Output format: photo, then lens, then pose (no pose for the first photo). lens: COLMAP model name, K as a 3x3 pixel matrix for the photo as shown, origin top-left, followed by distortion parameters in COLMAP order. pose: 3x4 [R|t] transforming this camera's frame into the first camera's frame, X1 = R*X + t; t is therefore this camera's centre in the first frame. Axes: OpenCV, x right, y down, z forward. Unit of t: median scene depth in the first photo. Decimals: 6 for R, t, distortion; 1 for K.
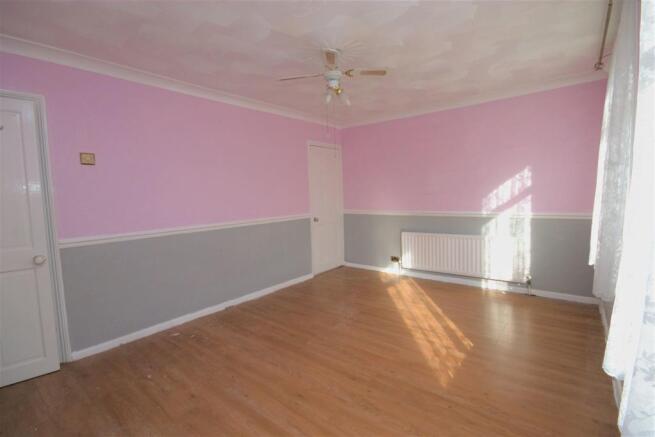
lens RADIAL K [[306.1, 0, 331.1], [0, 306.1, 216.9], [0, 0, 1]] dist [0.002508, 0.000019]
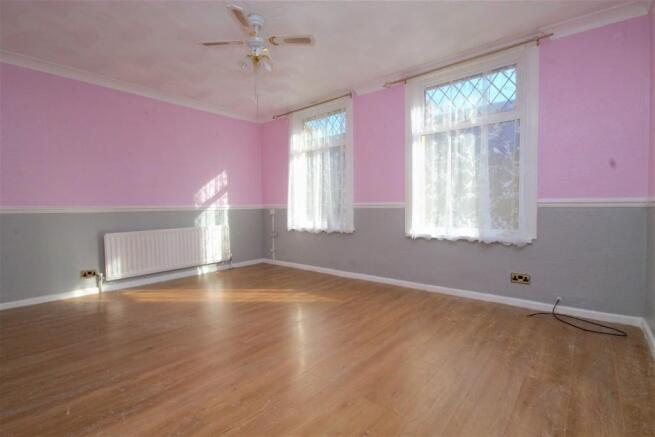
lens RADIAL K [[306.1, 0, 331.0], [0, 306.1, 220.0], [0, 0, 1]] dist [0.002508, 0.000019]
pose [[0.021438, -0.017461, 0.999618, -0.625134], [0.087287, 0.996062, 0.015527, 0.063578], [-0.995953, 0.086920, 0.022878, 0.510584]]
